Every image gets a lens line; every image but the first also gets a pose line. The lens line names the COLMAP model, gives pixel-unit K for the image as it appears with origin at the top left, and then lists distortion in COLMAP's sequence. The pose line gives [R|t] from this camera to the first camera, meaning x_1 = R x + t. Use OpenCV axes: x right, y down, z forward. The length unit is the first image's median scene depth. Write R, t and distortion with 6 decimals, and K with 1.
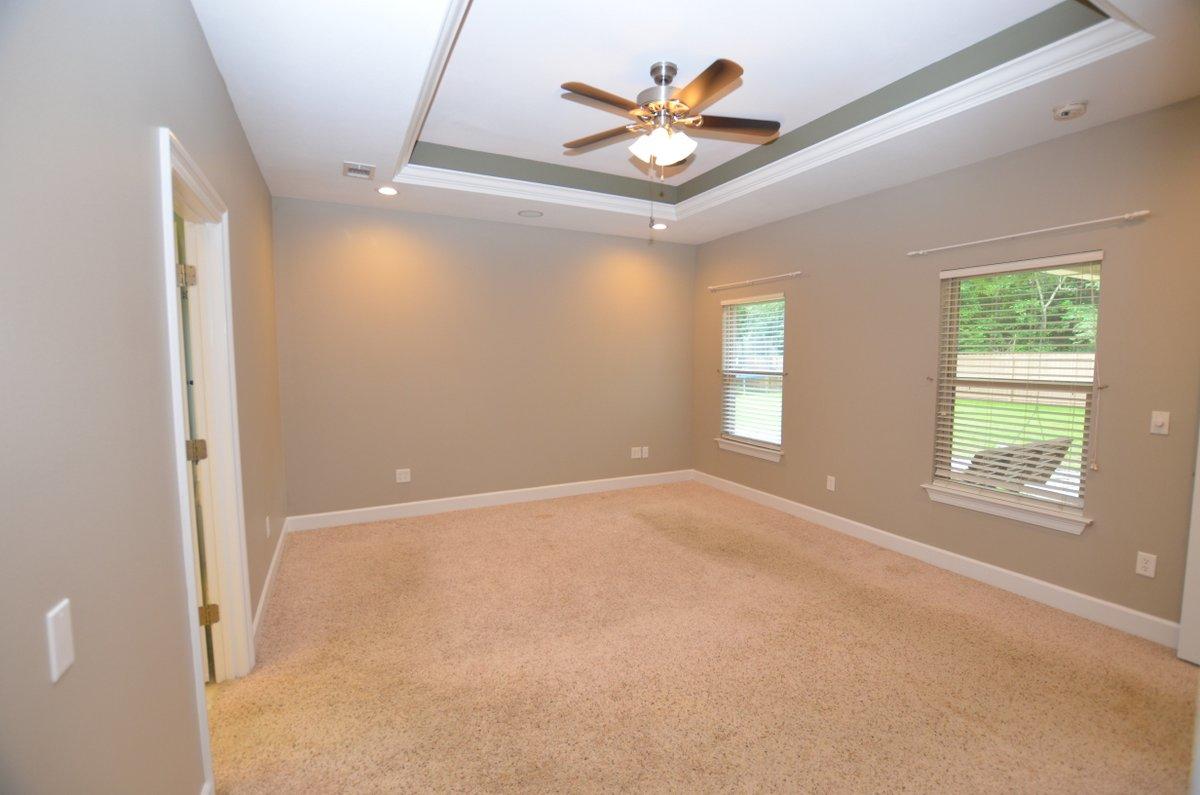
lens RADIAL K [[527.9, 0, 610.4], [0, 527.9, 393.9], [0, 0, 1]] dist [-0.031624, 0.003715]
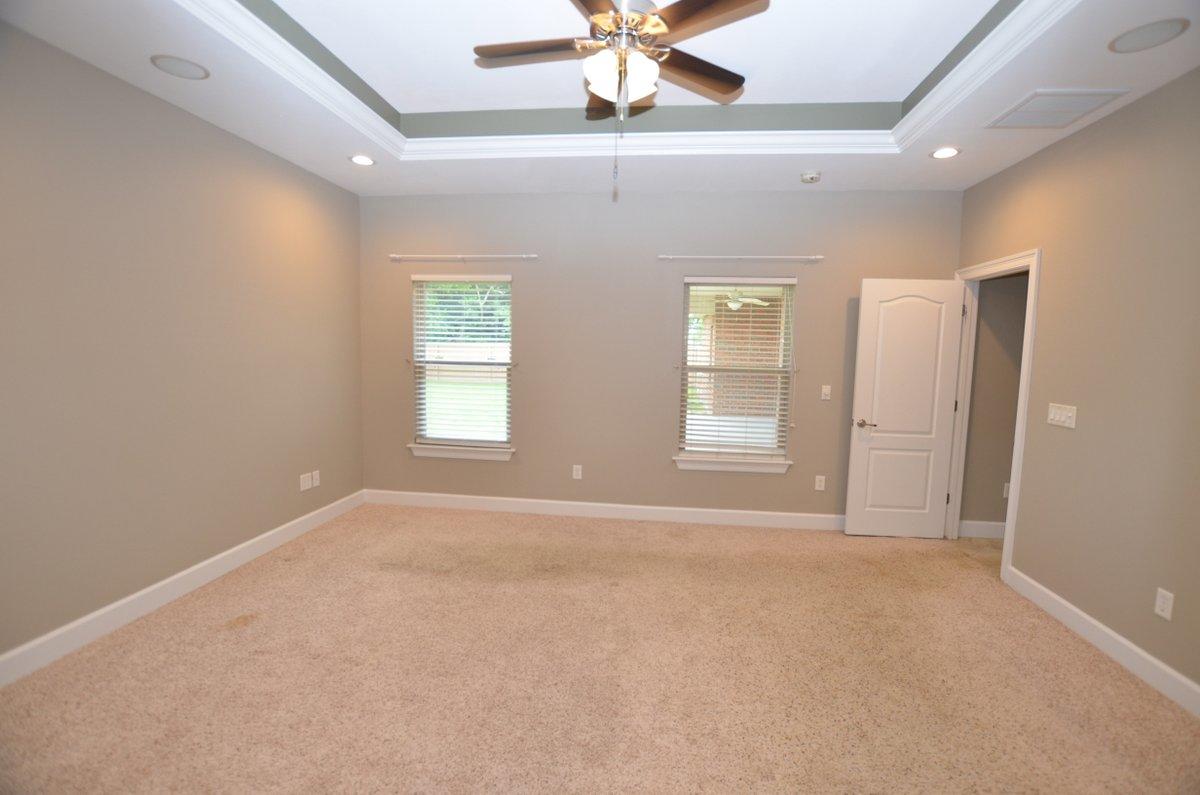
lens RADIAL K [[527.9, 0, 604.6], [0, 527.9, 395.1], [0, 0, 1]] dist [-0.031624, 0.003715]
pose [[0.554374, -0.063694, 0.829827, -0.386663], [0.039430, 0.997958, 0.050257, -0.026516], [-0.831333, 0.004859, 0.555753, 0.393796]]
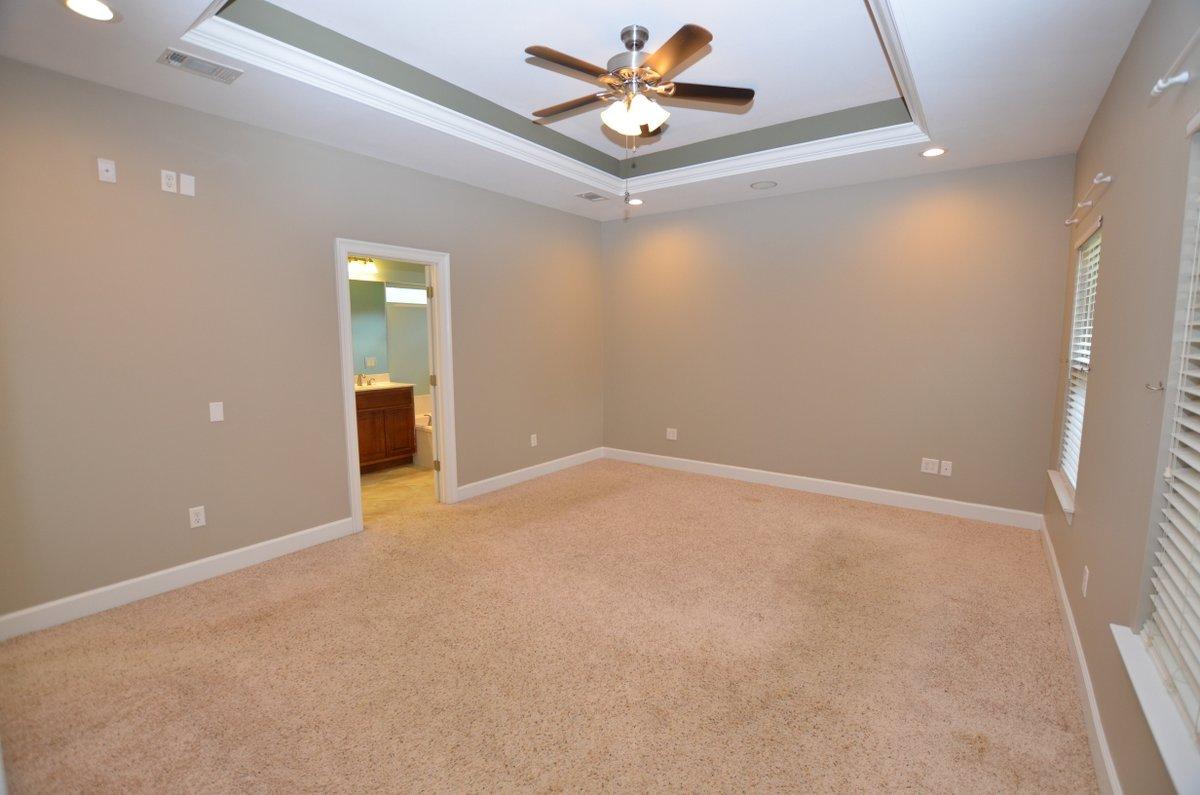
lens RADIAL K [[527.9, 0, 608.9], [0, 527.9, 402.1], [0, 0, 1]] dist [-0.031624, 0.003715]
pose [[0.438766, 0.113023, -0.891465, 0.654588], [-0.062211, 0.993499, 0.095340, -0.025828], [0.896445, 0.013627, 0.442945, 0.354181]]
